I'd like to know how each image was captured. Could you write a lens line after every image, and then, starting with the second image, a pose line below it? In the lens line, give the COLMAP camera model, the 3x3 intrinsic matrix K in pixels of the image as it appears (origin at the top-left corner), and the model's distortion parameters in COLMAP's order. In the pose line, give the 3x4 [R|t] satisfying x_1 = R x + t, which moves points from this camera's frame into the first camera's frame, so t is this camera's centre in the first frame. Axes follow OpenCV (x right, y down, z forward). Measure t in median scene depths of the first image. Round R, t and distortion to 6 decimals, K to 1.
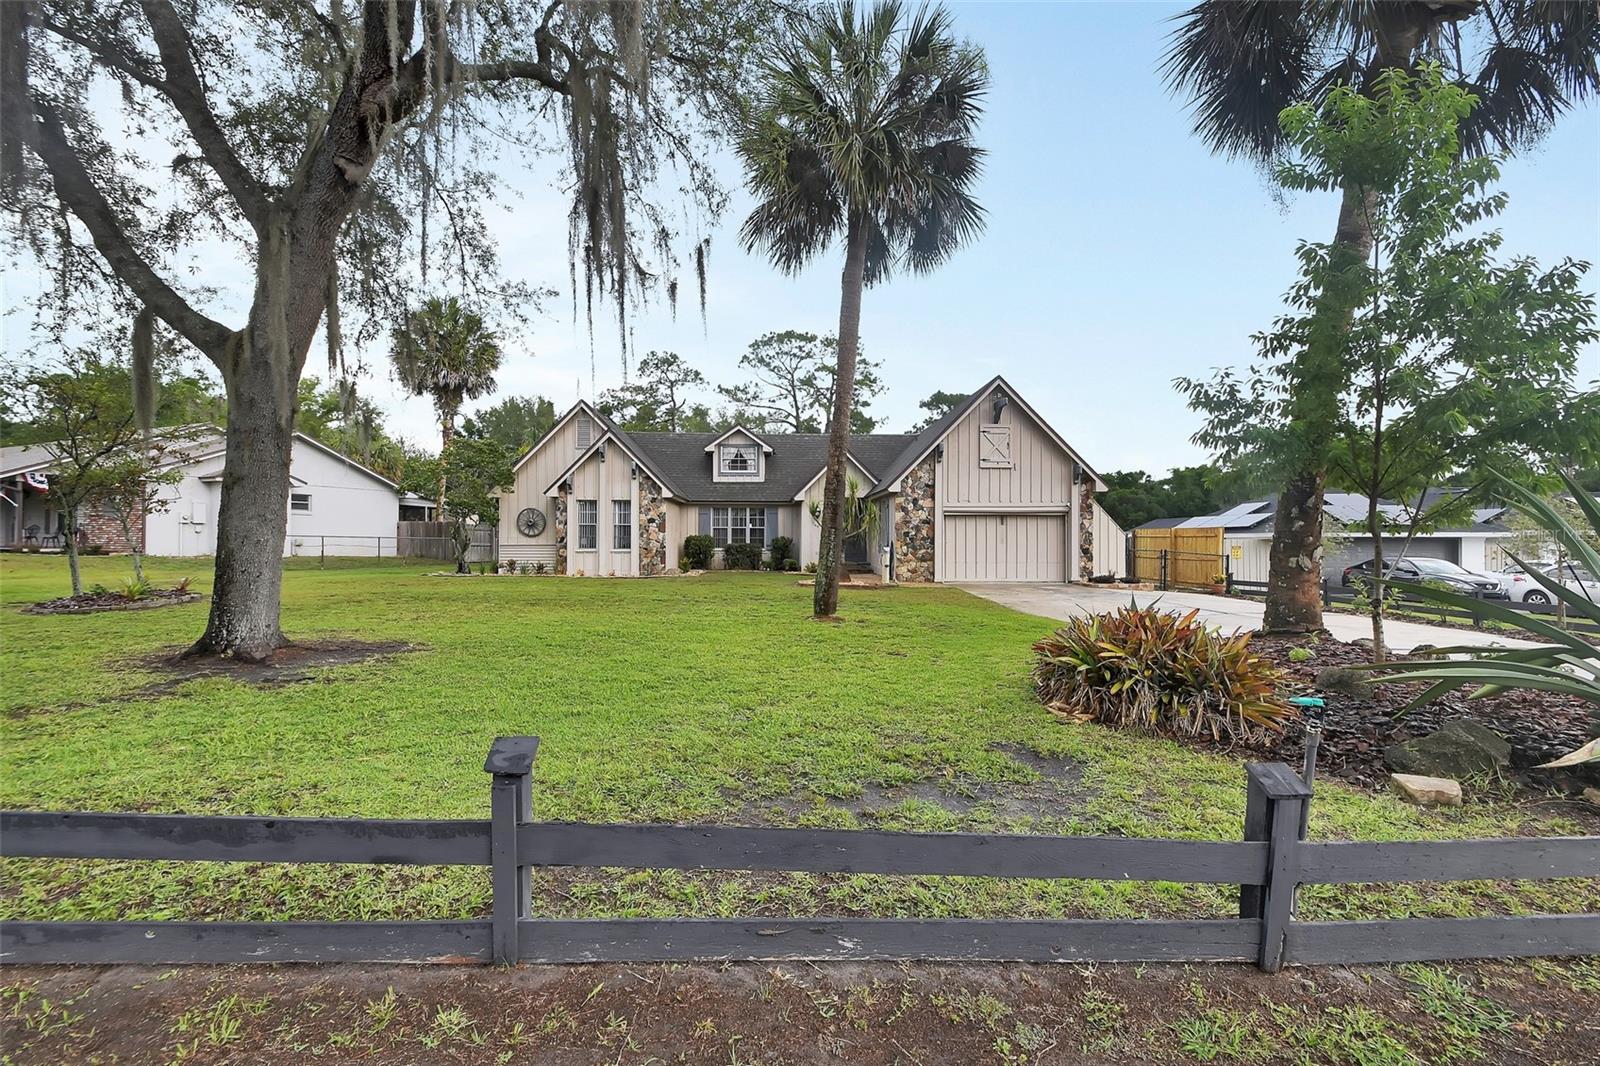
lens RADIAL K [[709.3, 0, 800.0], [0, 709.3, 533.0], [0, 0, 1]] dist [0.000255, -0.000202]
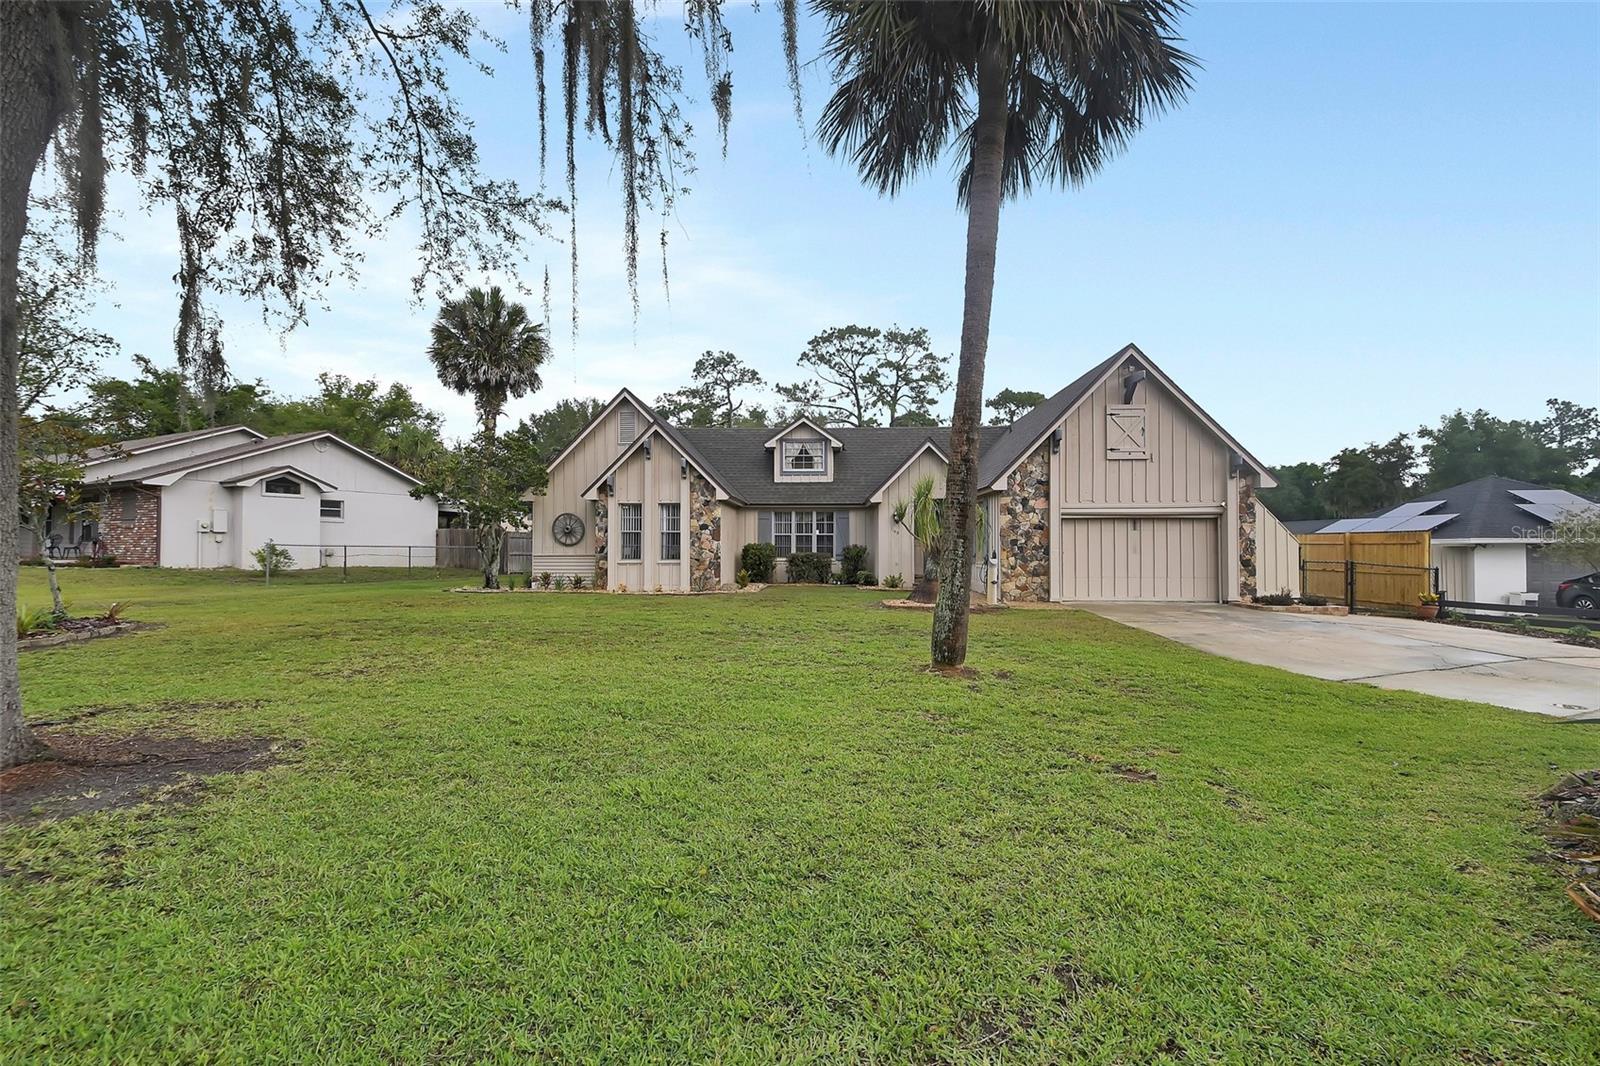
lens RADIAL K [[709.3, 0, 800.0], [0, 709.3, 533.0], [0, 0, 1]] dist [0.000255, -0.000202]
pose [[0.996881, -0.003743, -0.078829, -0.026138], [0.003147, 0.999966, -0.007682, -0.003130], [0.078855, 0.007410, 0.996859, 0.152891]]
